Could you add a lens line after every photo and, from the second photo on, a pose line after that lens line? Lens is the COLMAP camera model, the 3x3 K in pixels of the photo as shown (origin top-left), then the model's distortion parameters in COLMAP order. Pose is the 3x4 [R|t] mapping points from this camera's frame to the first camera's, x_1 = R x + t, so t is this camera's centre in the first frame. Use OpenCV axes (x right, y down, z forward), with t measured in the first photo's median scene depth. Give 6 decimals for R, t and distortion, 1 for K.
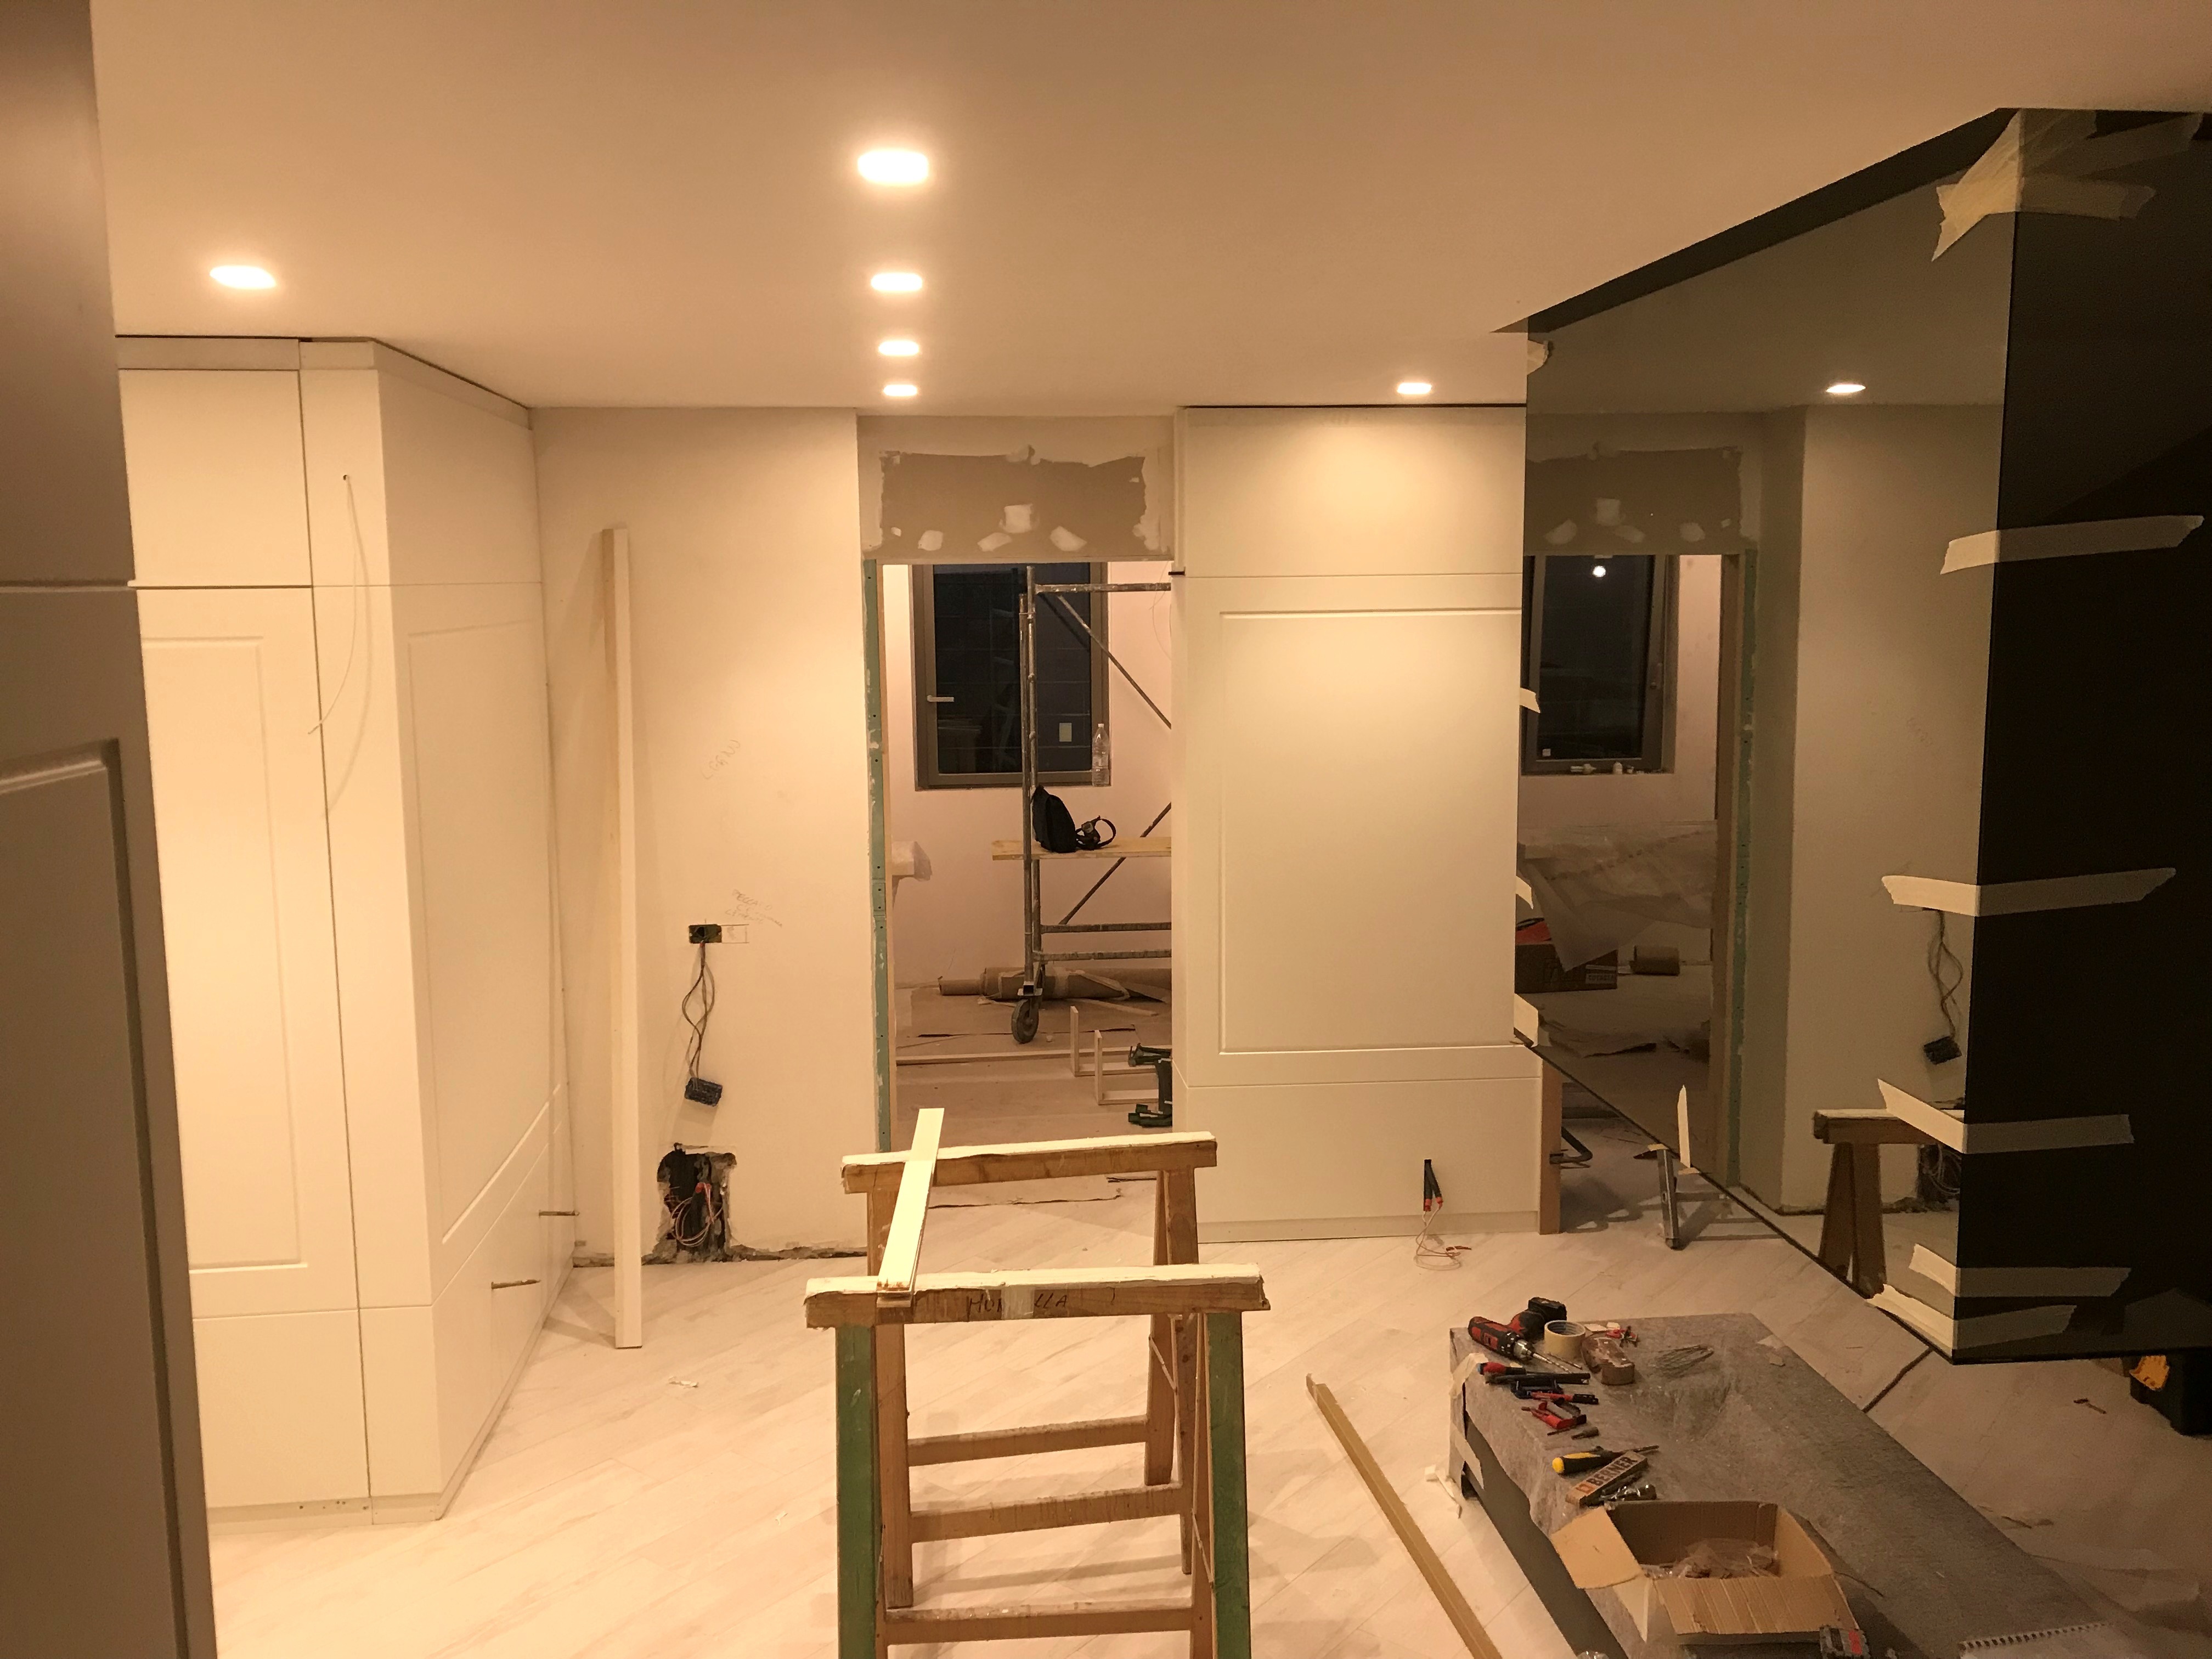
lens RADIAL K [[1850.3, 0, 1107.6], [0, 1850.3, 826.1], [0, 0, 1]] dist [0.039163, -0.031841]
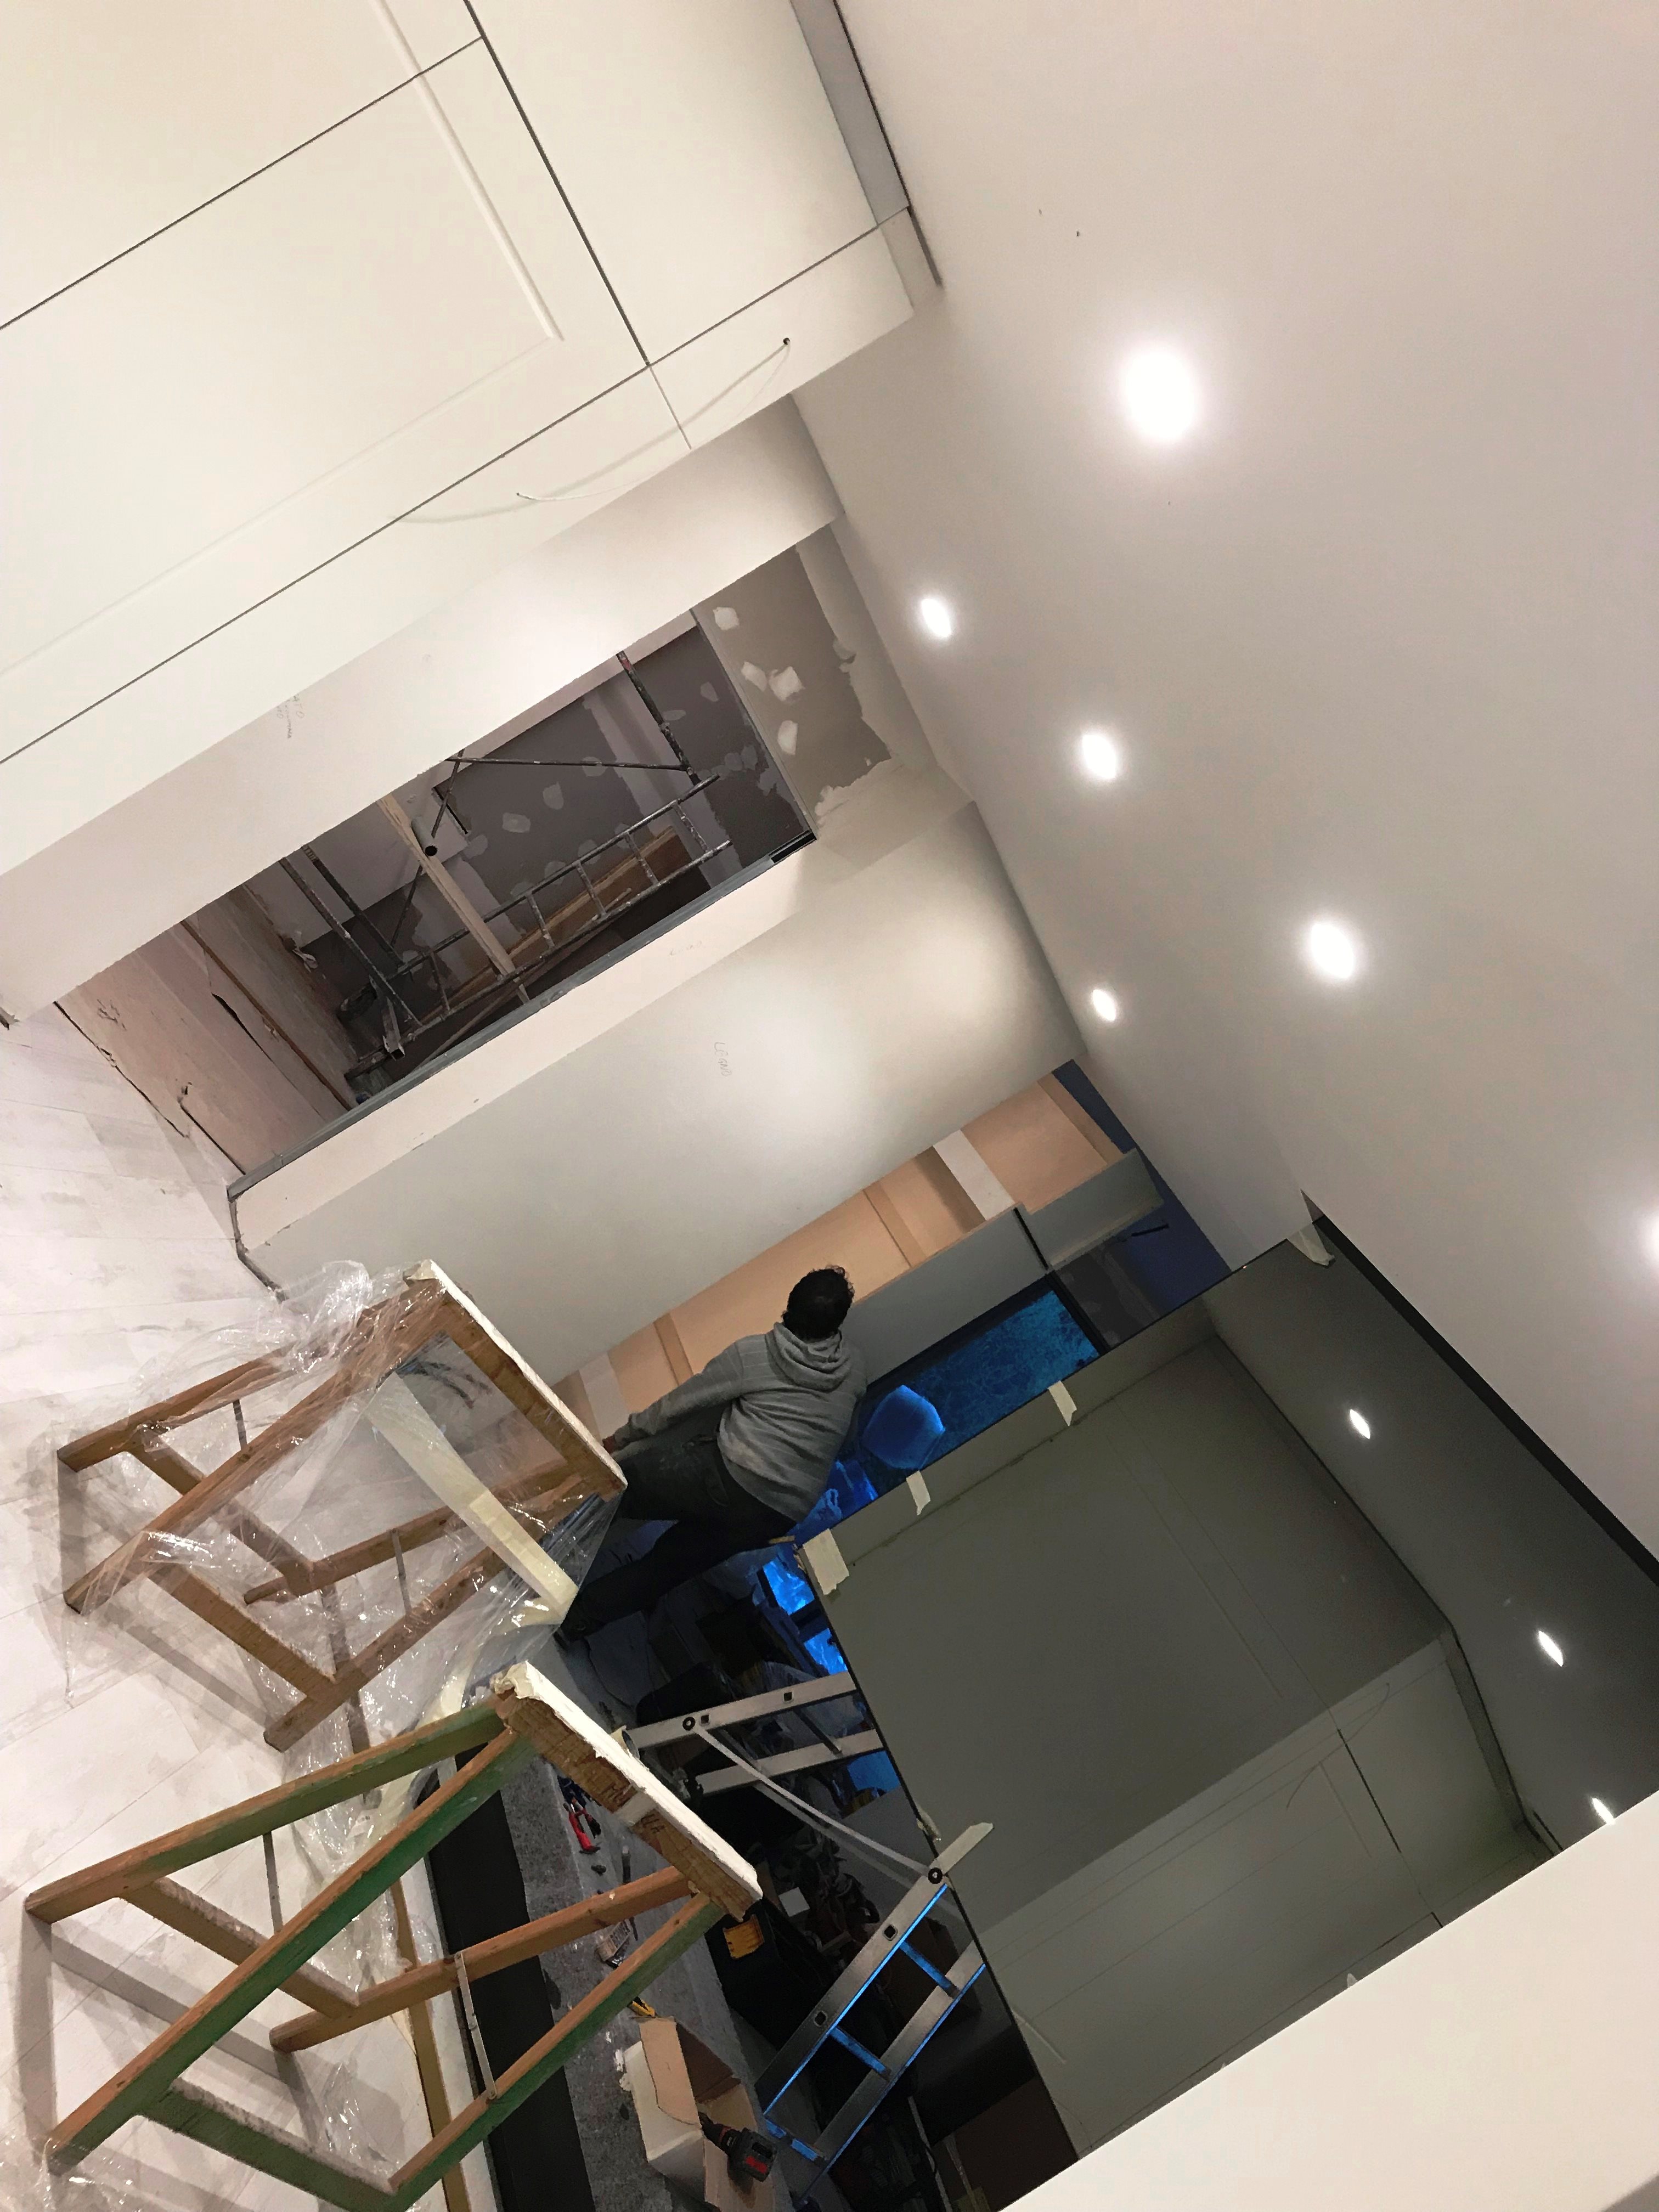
lens RADIAL K [[1850.3, 0, 817.1], [0, 1850.3, 1101.4], [0, 0, 1]] dist [0.039163, -0.031841]
pose [[0.422759, 0.708352, 0.565254, -0.625769], [-0.803689, 0.581266, -0.127331, 0.094207], [-0.418758, -0.400459, 0.815030, 0.212896]]
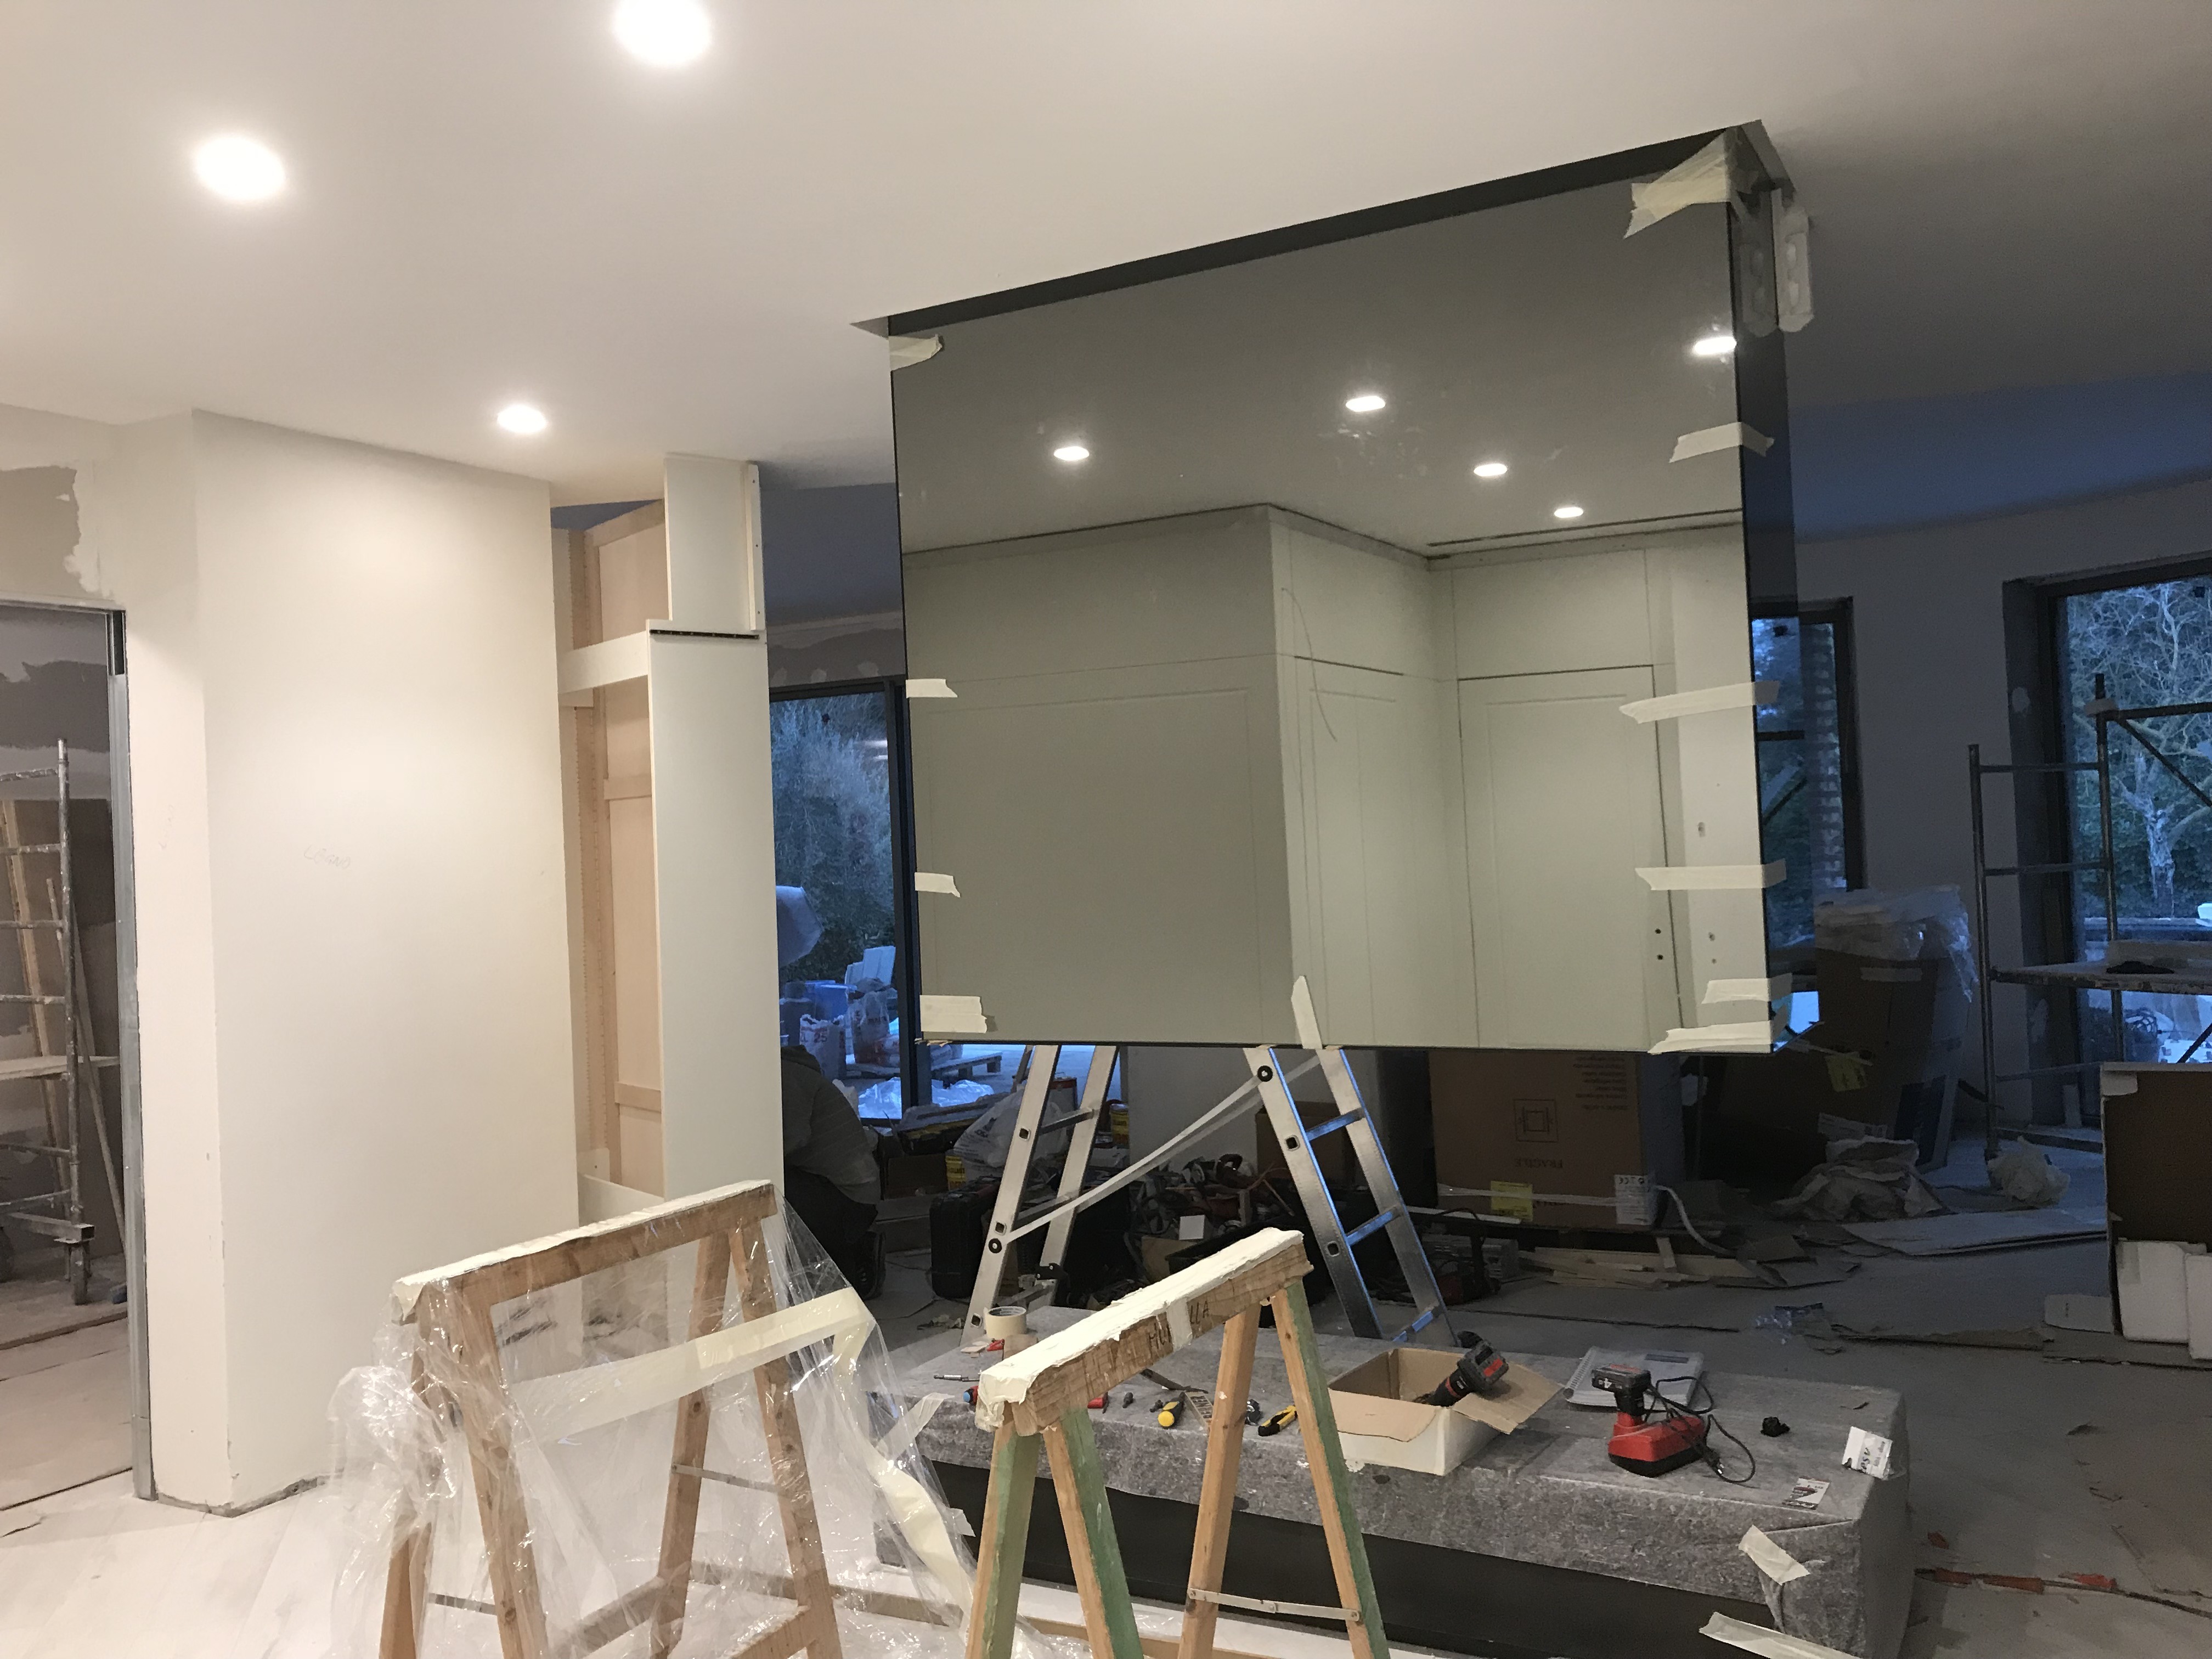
lens RADIAL K [[1850.3, 0, 1102.9], [0, 1850.3, 833.2], [0, 0, 1]] dist [0.039163, -0.031841]
pose [[0.567393, -0.007116, 0.823416, -0.546968], [0.148676, 0.984414, -0.093940, 0.117988], [-0.809914, 0.175723, 0.559608, 0.389553]]
